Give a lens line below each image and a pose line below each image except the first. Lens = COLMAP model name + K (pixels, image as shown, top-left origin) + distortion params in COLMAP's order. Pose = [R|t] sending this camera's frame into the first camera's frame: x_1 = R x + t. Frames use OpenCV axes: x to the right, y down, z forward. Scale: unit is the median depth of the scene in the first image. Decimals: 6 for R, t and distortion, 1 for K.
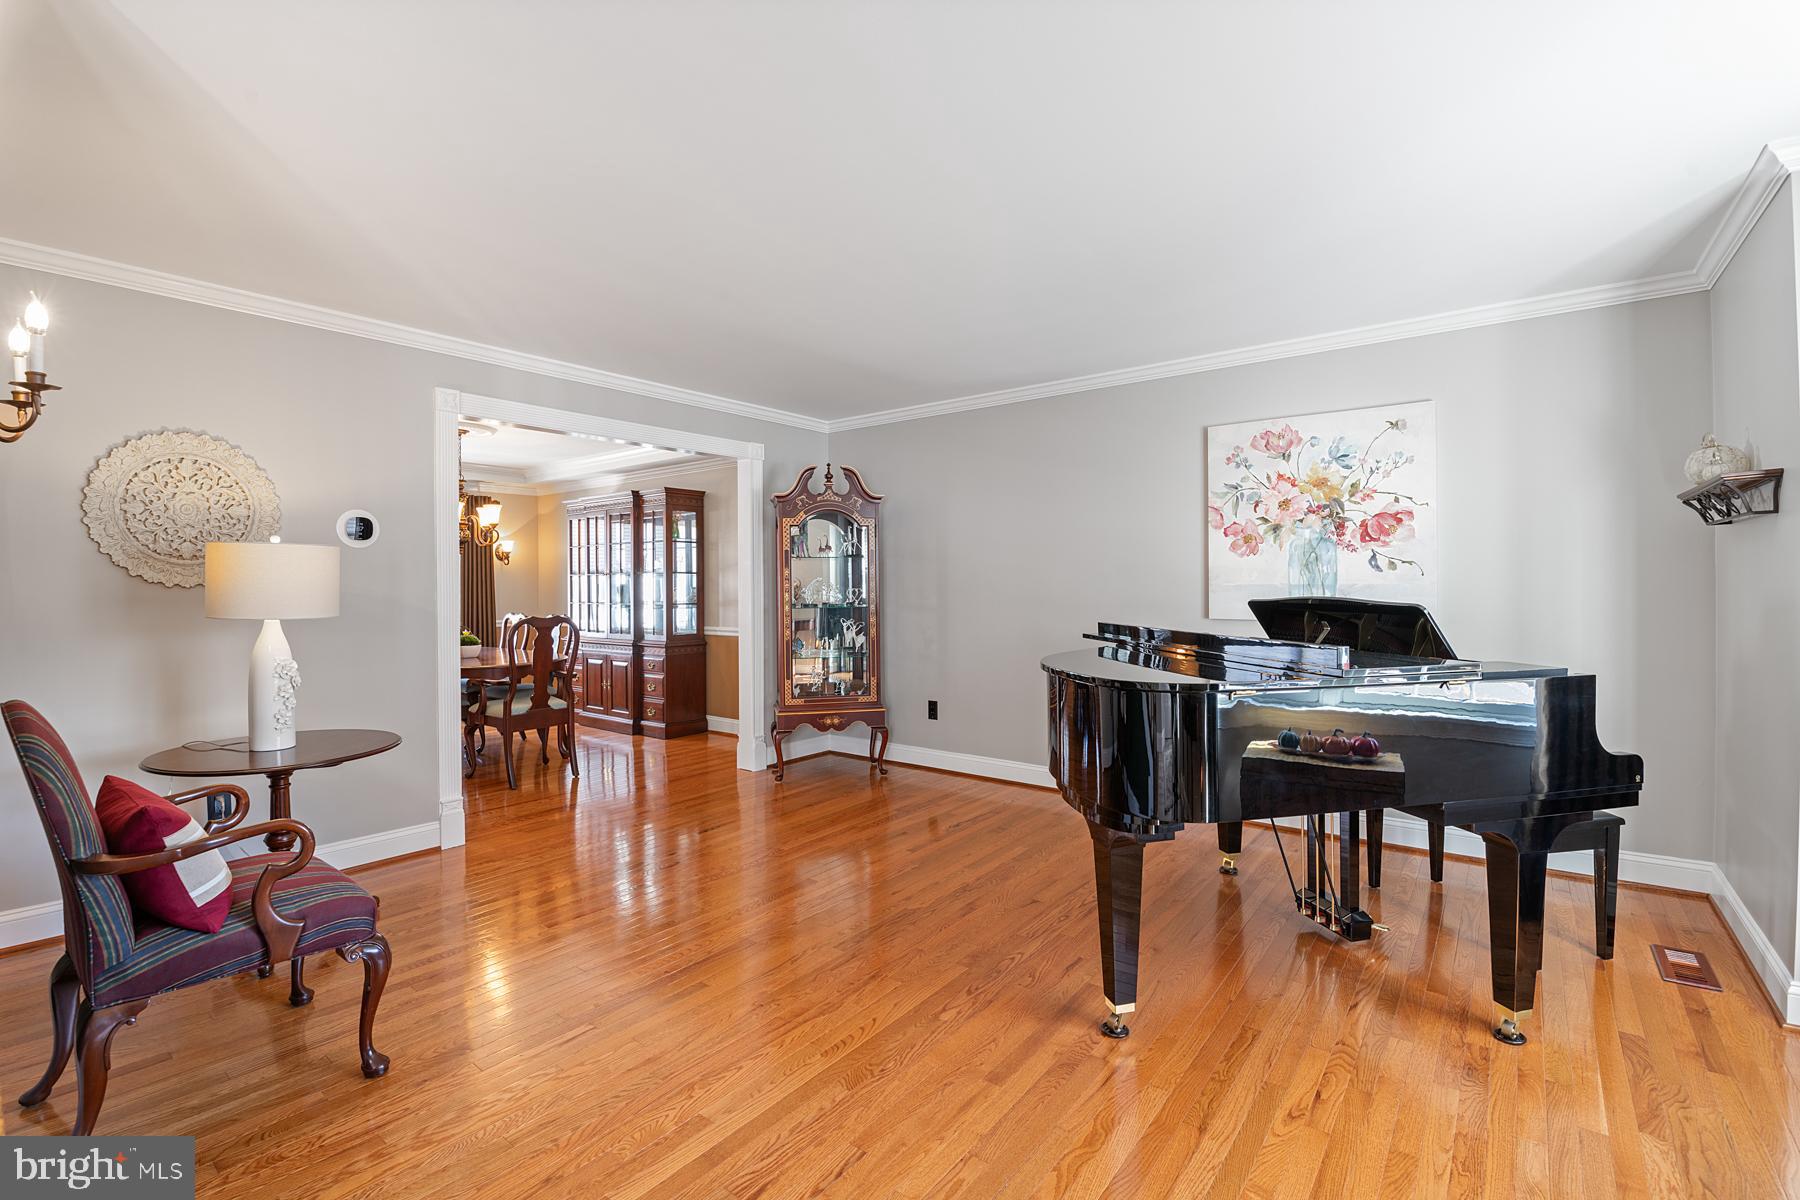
lens RADIAL K [[798.2, 0, 905.7], [0, 798.2, 594.2], [0, 0, 1]] dist [-0.021096, -0.003249]
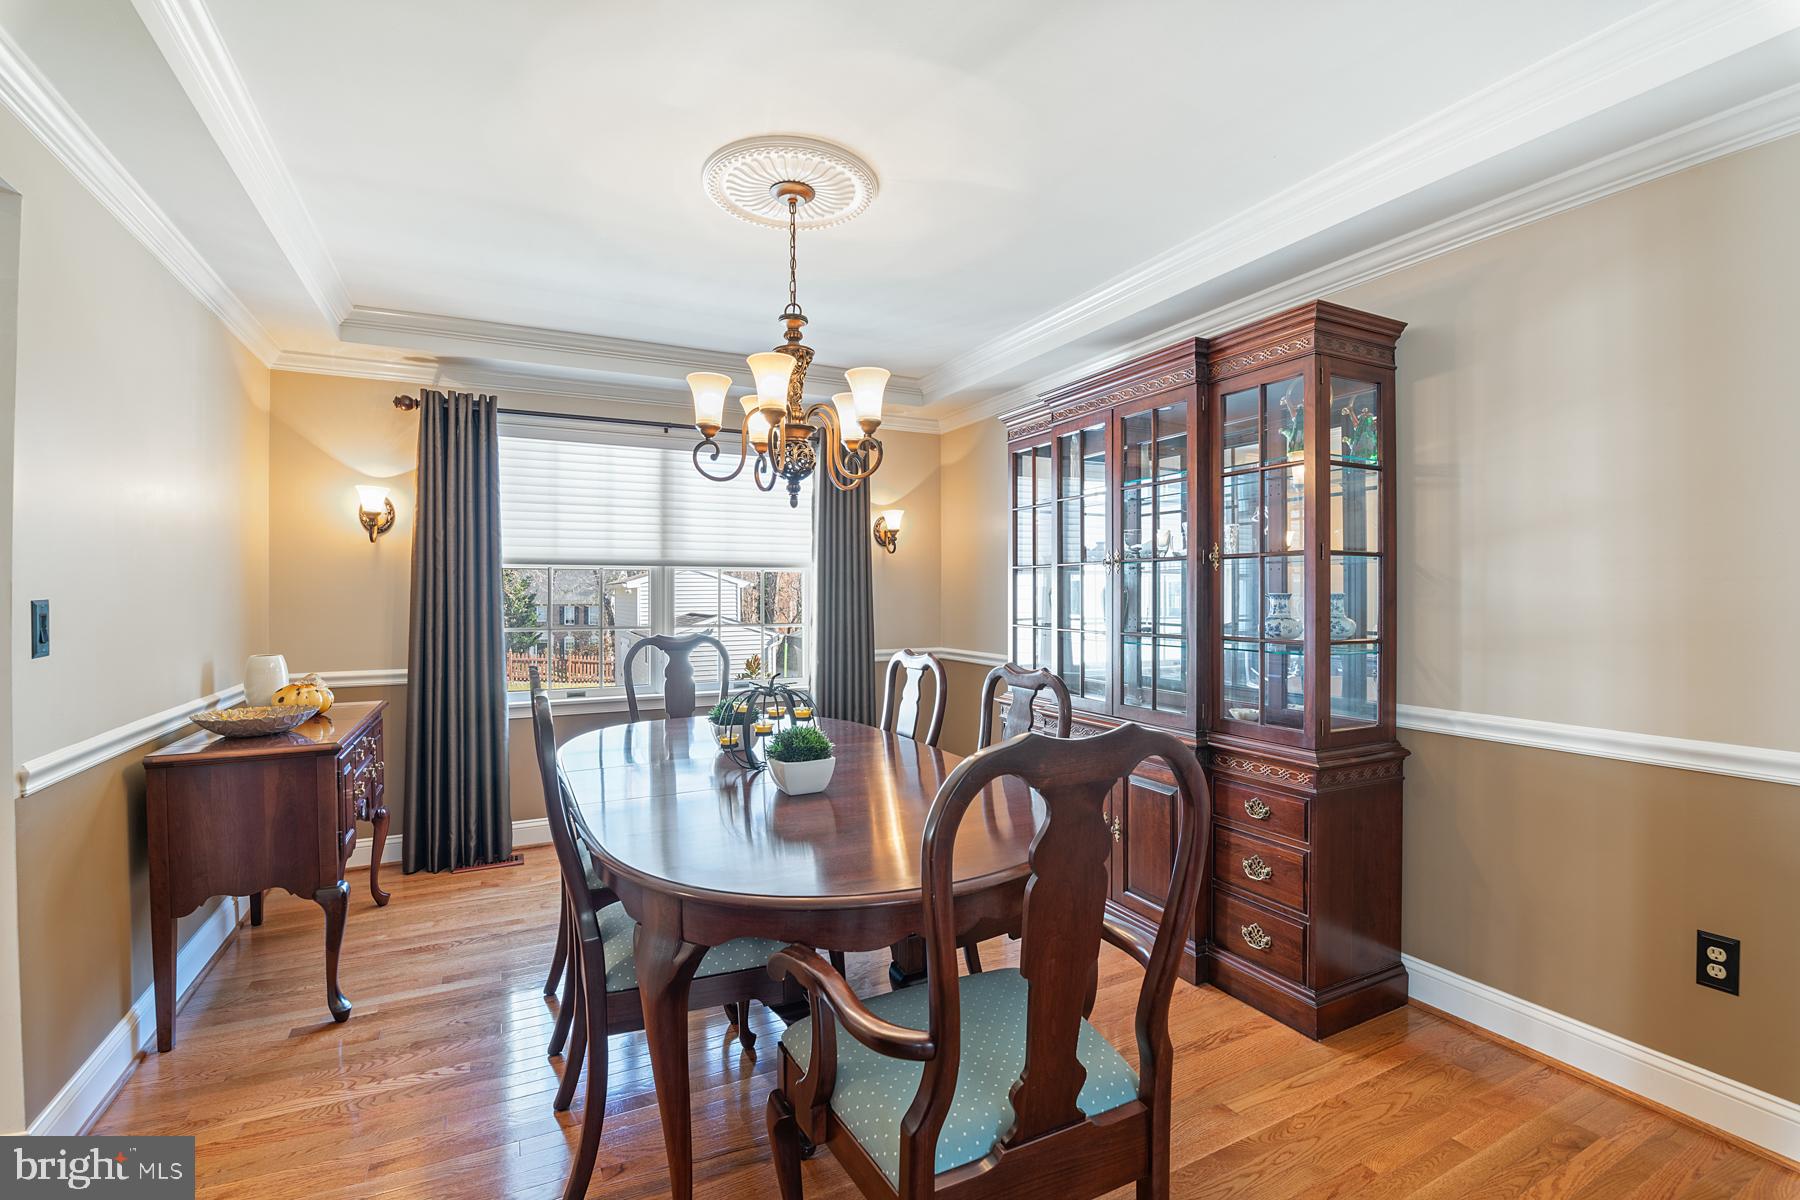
lens RADIAL K [[798.2, 0, 899.8], [0, 798.2, 594.3], [0, 0, 1]] dist [-0.021096, -0.003249]
pose [[0.899768, -0.005996, -0.436327, -0.284761], [0.005901, 0.999981, -0.001573, -0.009421], [0.436328, -0.001159, 0.899787, 0.559441]]
